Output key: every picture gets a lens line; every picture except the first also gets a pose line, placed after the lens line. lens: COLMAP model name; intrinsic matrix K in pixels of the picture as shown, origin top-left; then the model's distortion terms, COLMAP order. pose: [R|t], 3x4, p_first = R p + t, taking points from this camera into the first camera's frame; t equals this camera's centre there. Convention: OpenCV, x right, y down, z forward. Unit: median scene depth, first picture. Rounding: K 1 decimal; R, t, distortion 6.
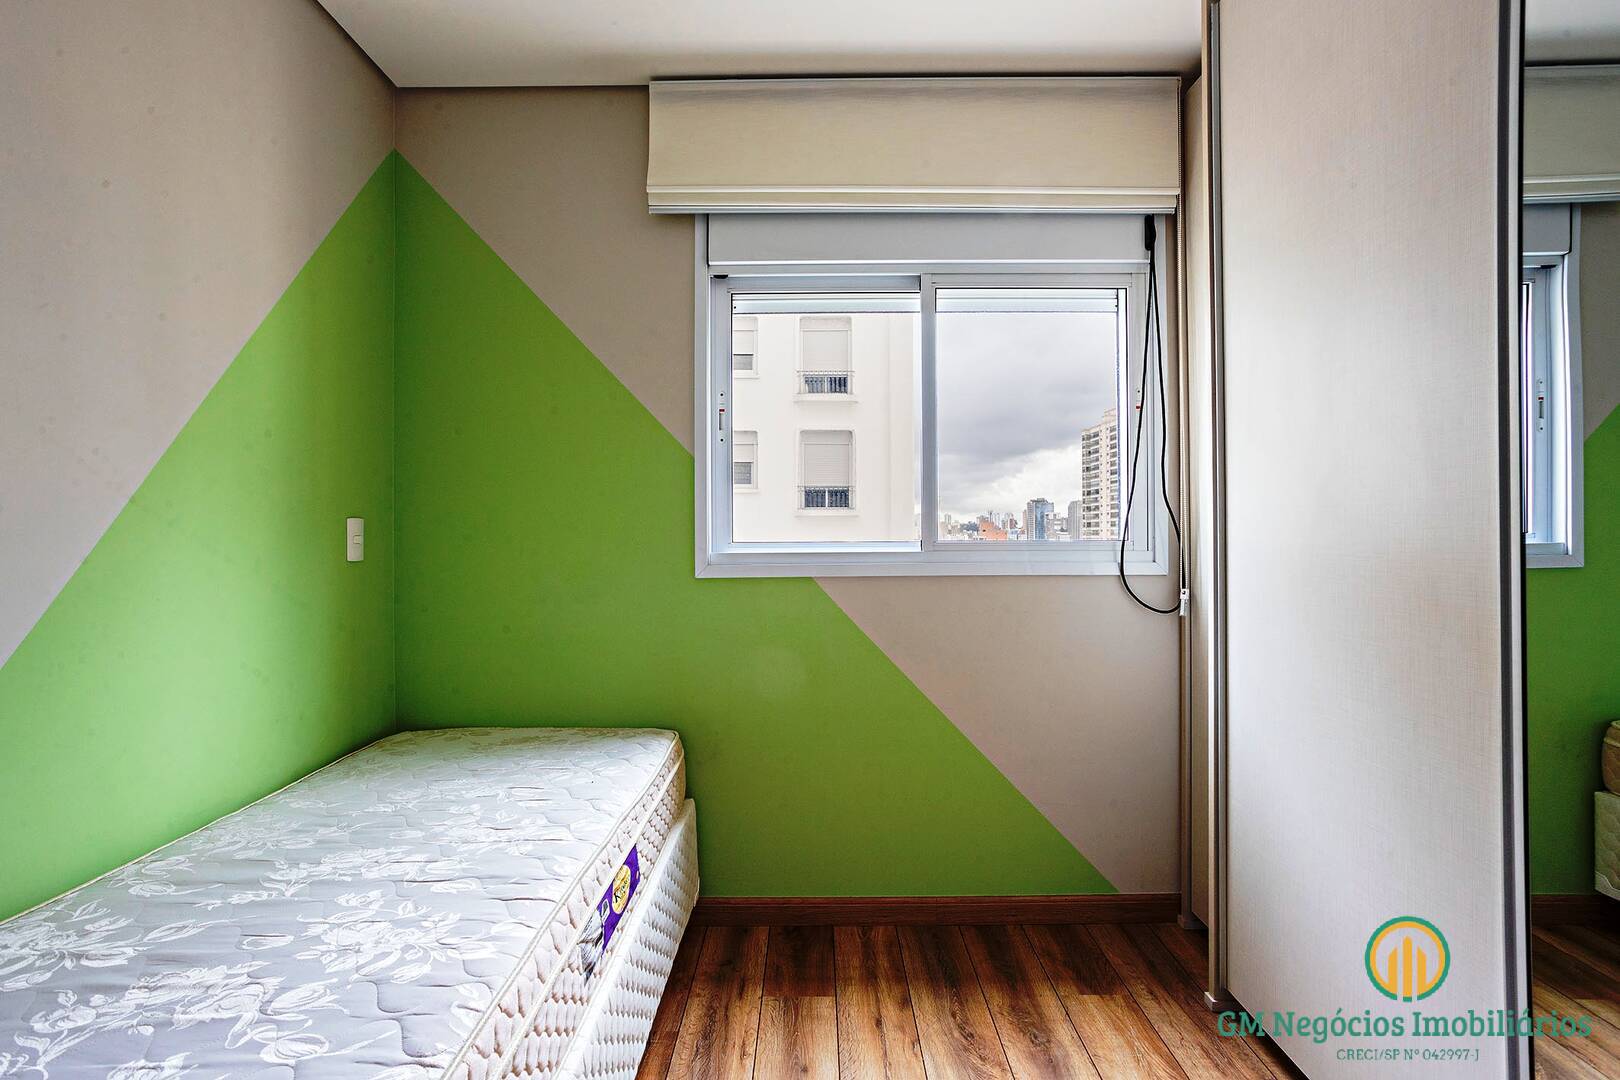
lens RADIAL K [[774.8, 0, 808.6], [0, 774.8, 535.9], [0, 0, 1]] dist [-0.046155, 0.029688]
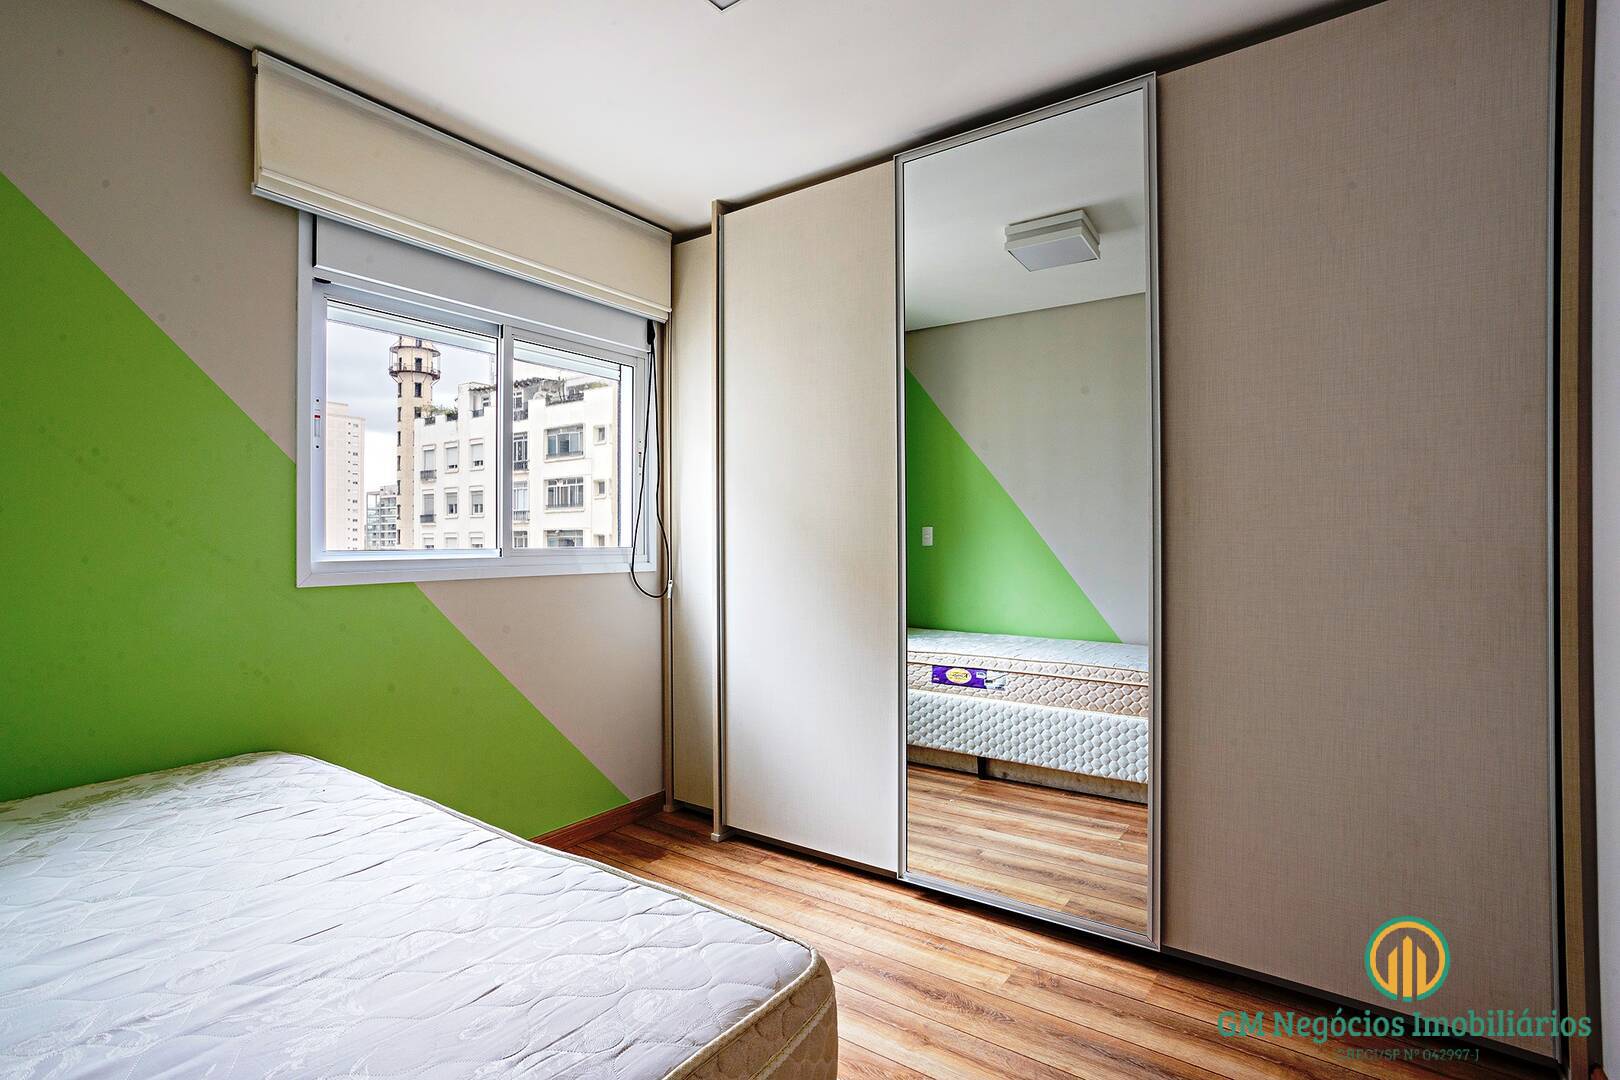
lens RADIAL K [[774.8, 0, 808.6], [0, 774.8, 535.9], [0, 0, 1]] dist [-0.046155, 0.029688]
pose [[0.573472, 0.009415, 0.819171, -0.561901], [-0.004035, 0.999954, -0.008668, -0.004911], [-0.819215, 0.001665, 0.573483, -0.068204]]
